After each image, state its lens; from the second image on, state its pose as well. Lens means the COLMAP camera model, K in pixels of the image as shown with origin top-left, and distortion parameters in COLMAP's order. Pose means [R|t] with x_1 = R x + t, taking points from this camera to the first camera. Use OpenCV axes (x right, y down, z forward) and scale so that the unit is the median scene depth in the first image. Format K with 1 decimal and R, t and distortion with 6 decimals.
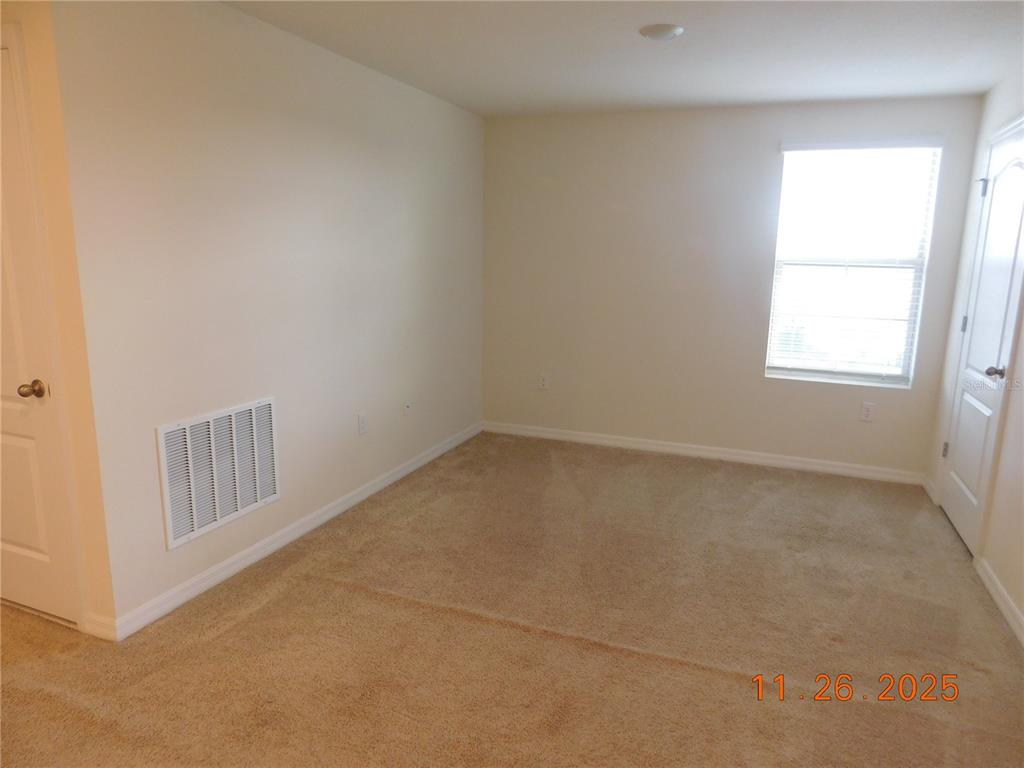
lens RADIAL K [[671.3, 0, 512.0], [0, 671.3, 384.0], [0, 0, 1]] dist [-0.071548, 0.051062]
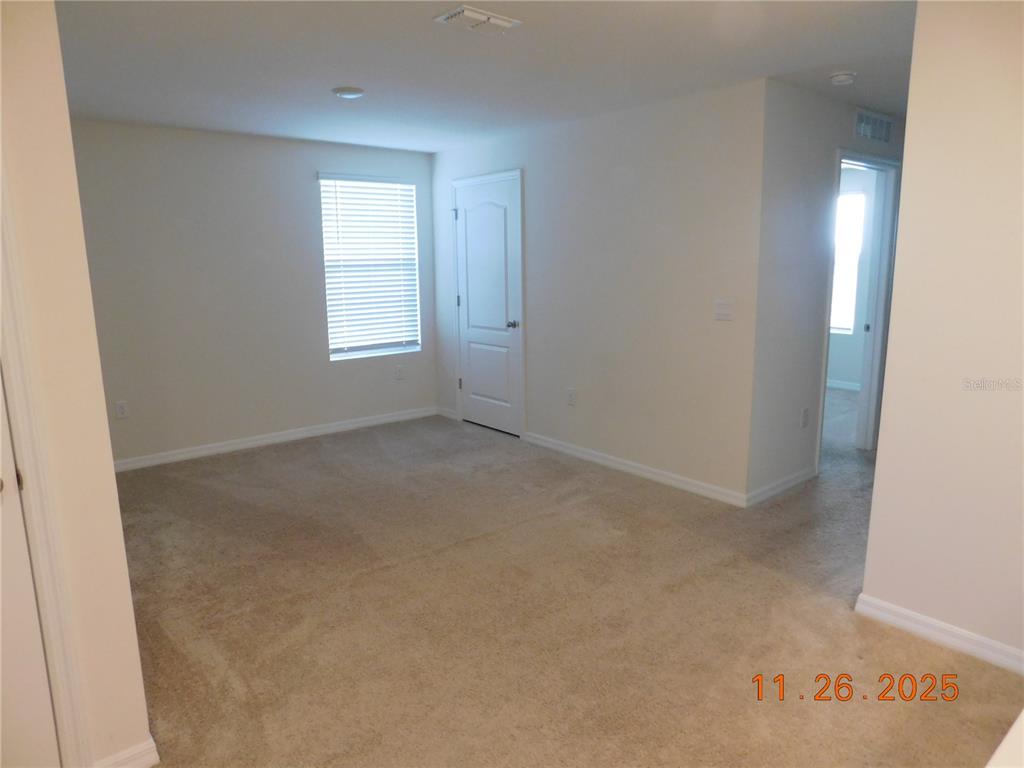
lens RADIAL K [[671.3, 0, 512.0], [0, 671.3, 384.0], [0, 0, 1]] dist [-0.071548, 0.051062]
pose [[0.480031, -0.185538, 0.857407, -0.833649], [0.192347, 0.975856, 0.103481, -0.050409], [-0.855905, 0.115245, 0.504128, 0.144775]]
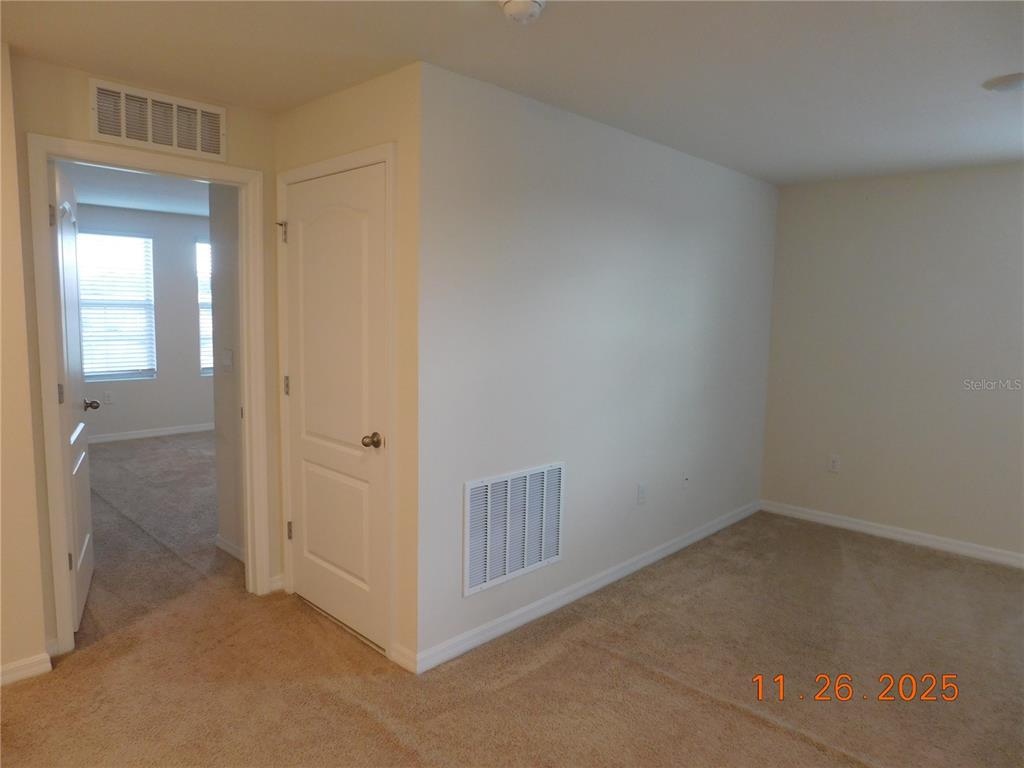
lens RADIAL K [[671.3, 0, 512.0], [0, 671.3, 384.0], [0, 0, 1]] dist [-0.071548, 0.051062]
pose [[0.926191, 0.043440, -0.374544, -0.048254], [-0.077171, 0.994153, -0.075530, -0.016981], [0.369073, 0.098859, 0.924128, -0.014898]]
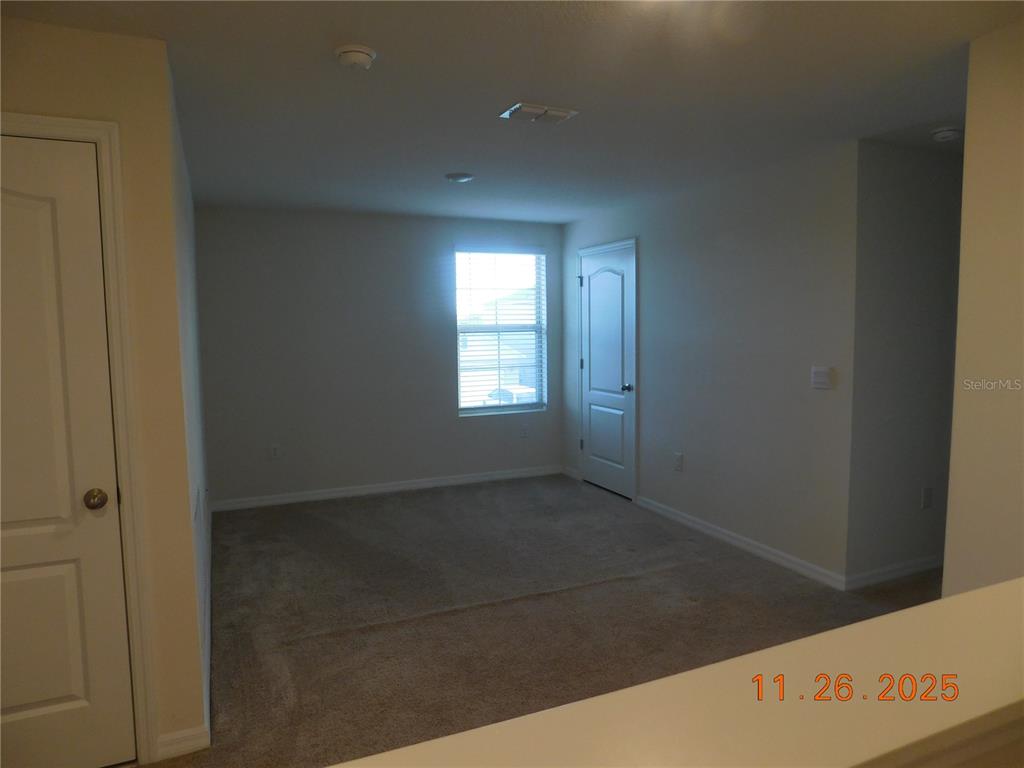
lens RADIAL K [[671.3, 0, 512.0], [0, 671.3, 384.0], [0, 0, 1]] dist [-0.071548, 0.051062]
pose [[0.699830, -0.092667, 0.708273, -0.769990], [0.165650, 0.985573, -0.034728, -0.018059], [-0.694836, 0.141629, 0.705084, -0.043376]]
